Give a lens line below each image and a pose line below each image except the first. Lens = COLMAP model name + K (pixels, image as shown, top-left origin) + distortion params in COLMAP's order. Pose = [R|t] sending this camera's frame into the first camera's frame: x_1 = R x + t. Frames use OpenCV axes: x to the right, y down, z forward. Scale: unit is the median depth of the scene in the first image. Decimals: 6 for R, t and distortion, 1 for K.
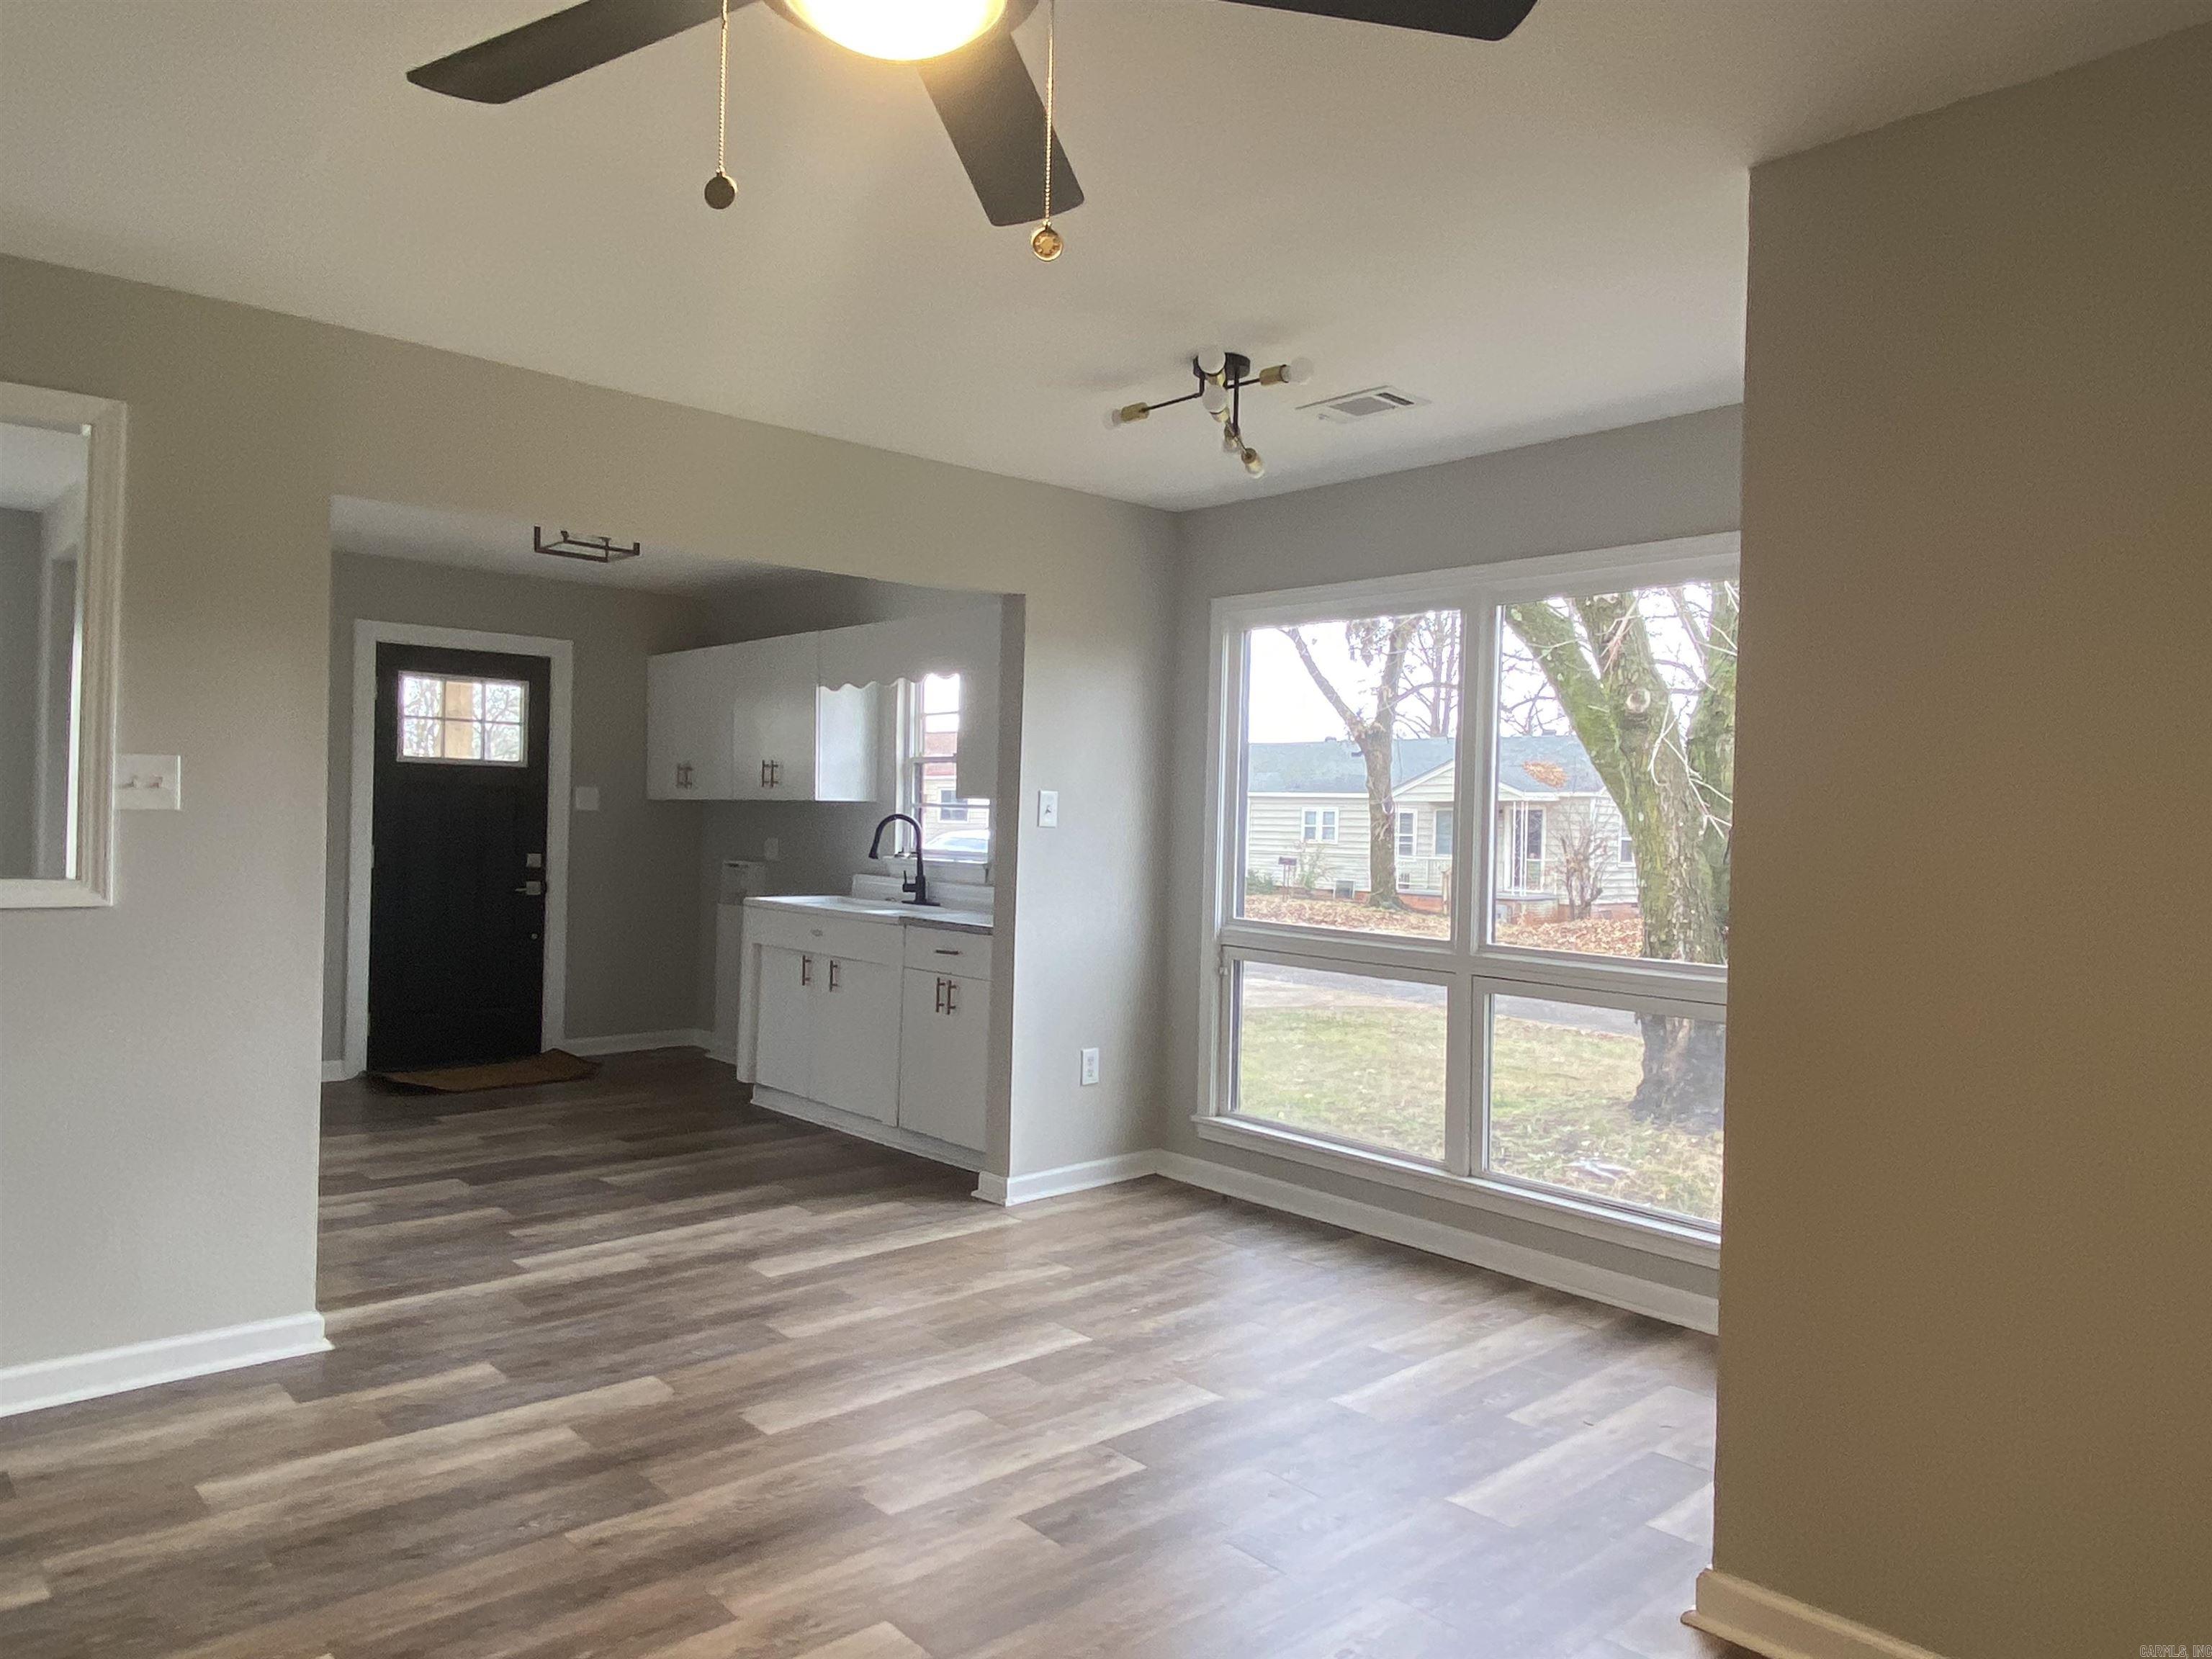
lens RADIAL K [[1471.8, 0, 1110.6], [0, 1471.8, 827.5], [0, 0, 1]] dist [0.011220, -0.003250]
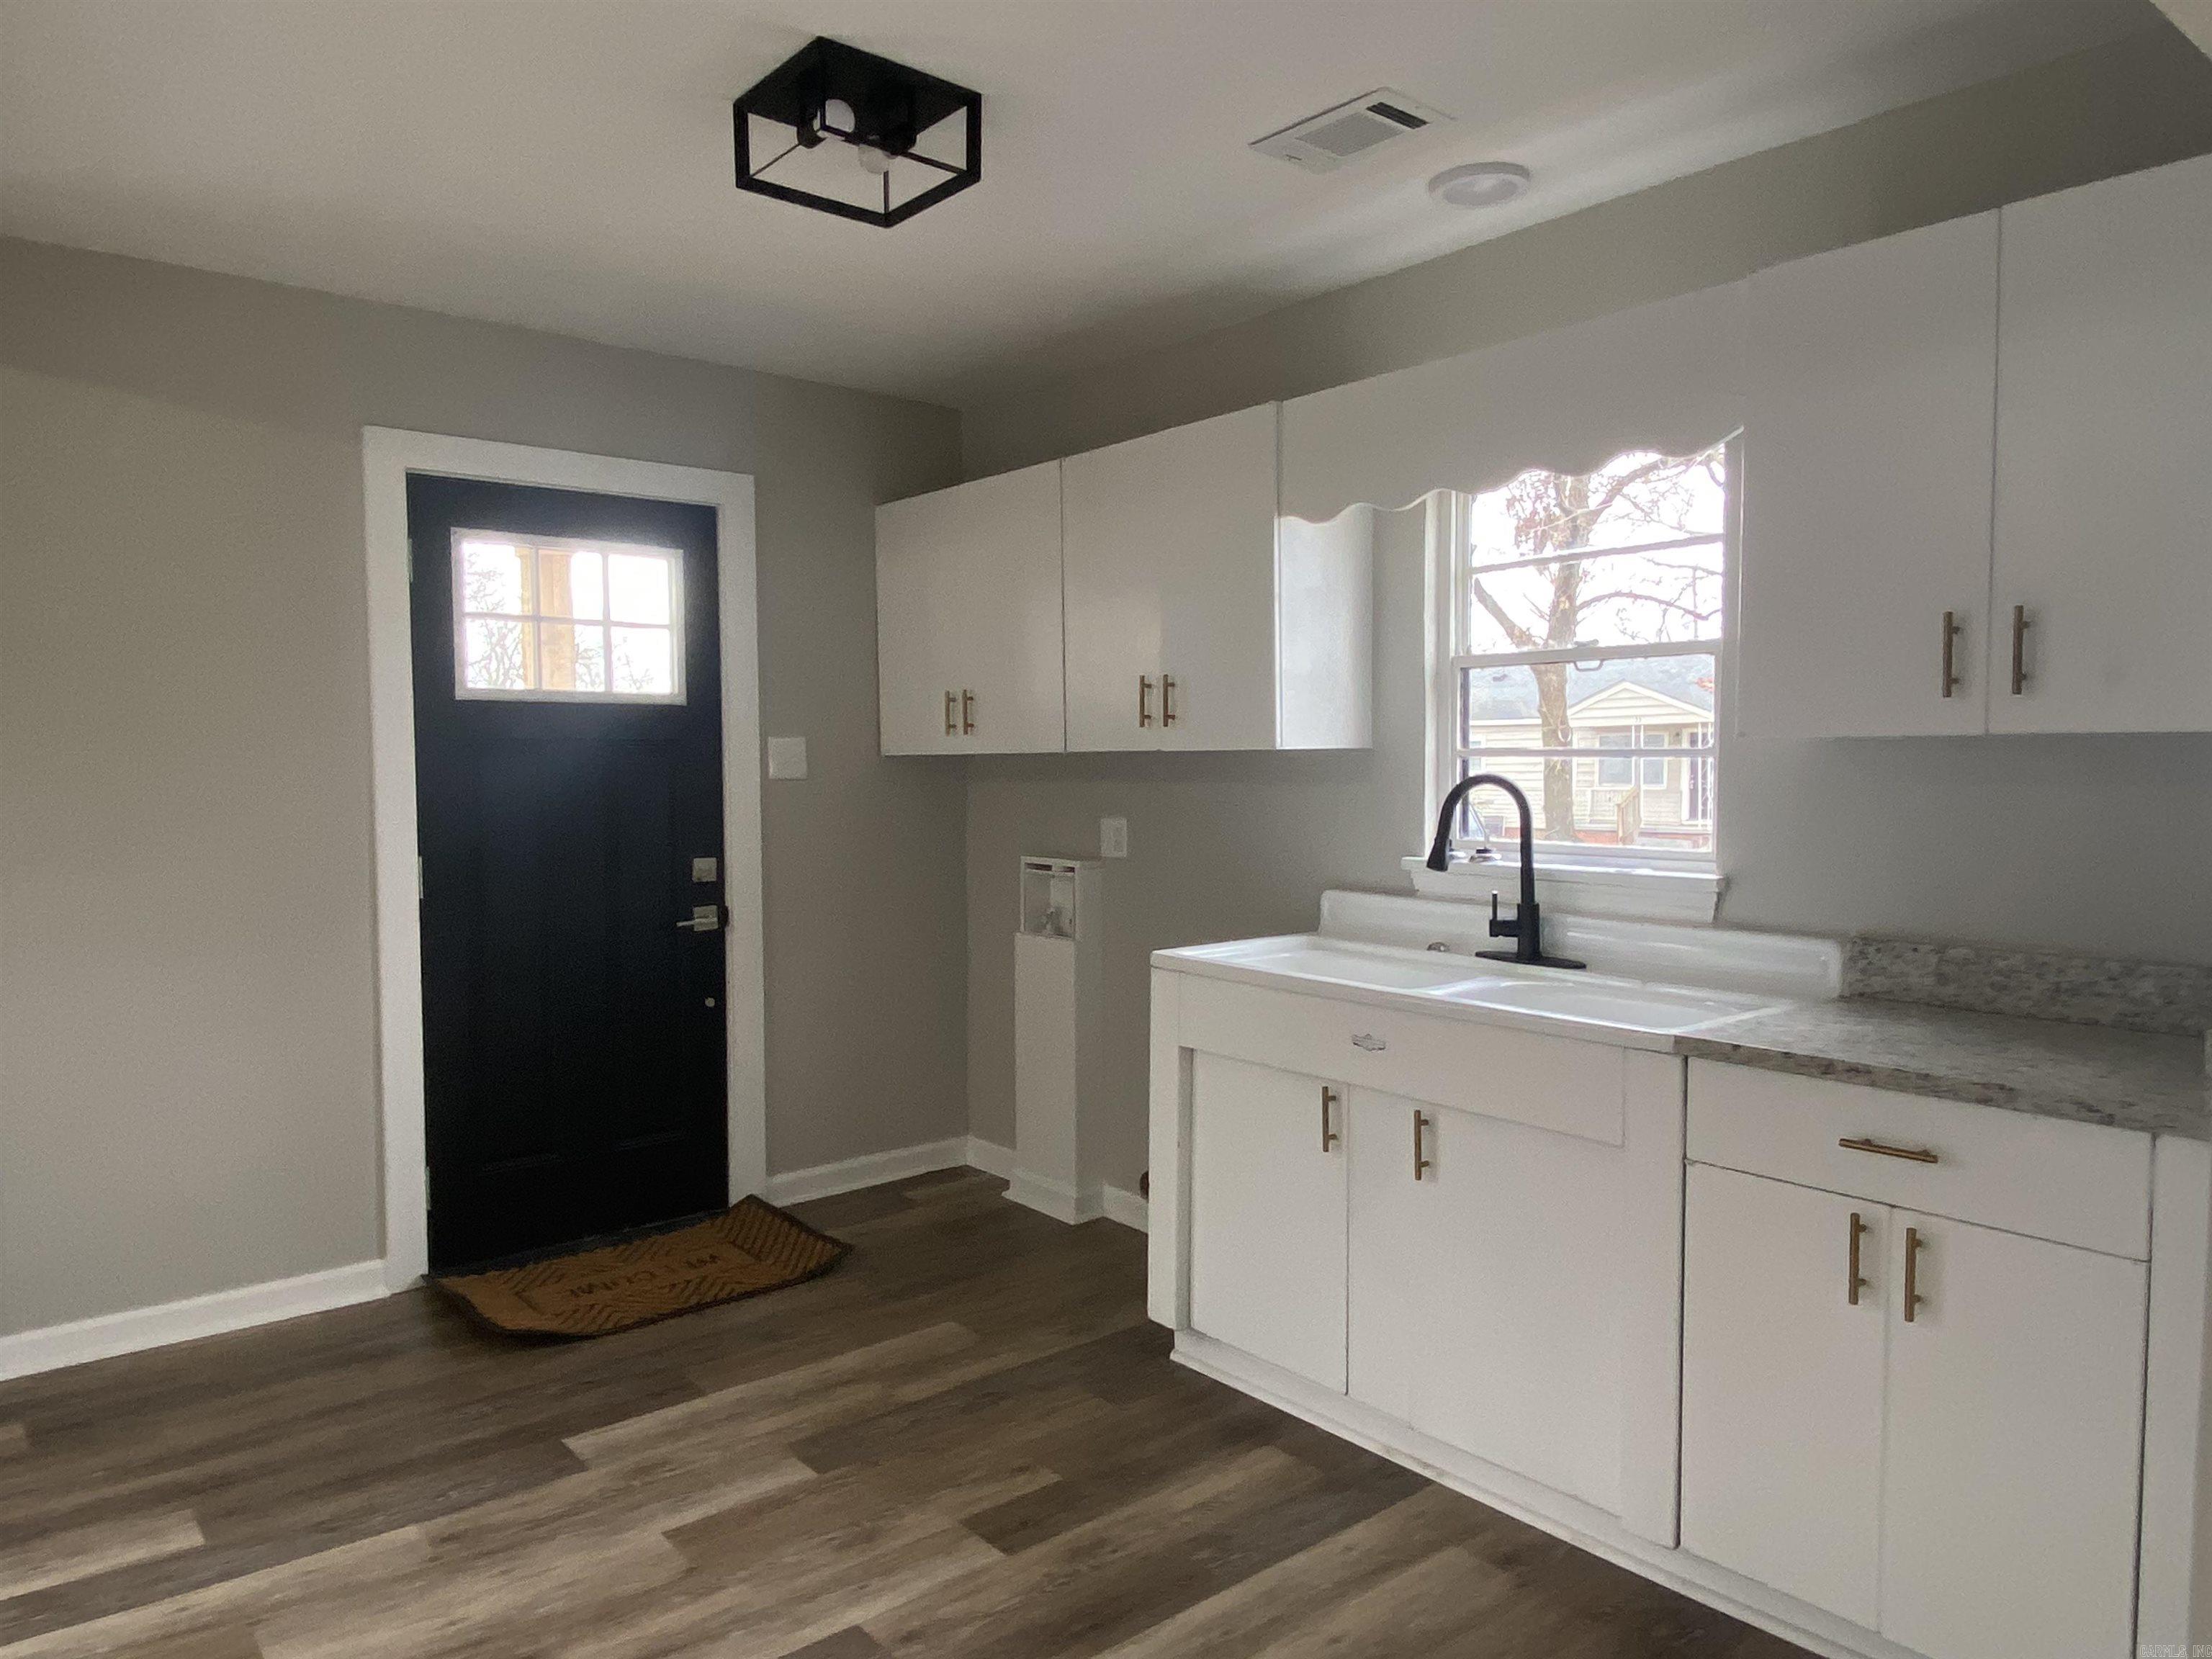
lens RADIAL K [[1471.8, 0, 1102.3], [0, 1471.8, 830.2], [0, 0, 1]] dist [0.011220, -0.003250]
pose [[0.998040, -0.026144, -0.056861, -0.219571], [0.028659, 0.998626, 0.043878, -0.014093], [0.055636, -0.045422, 0.997417, 0.474889]]
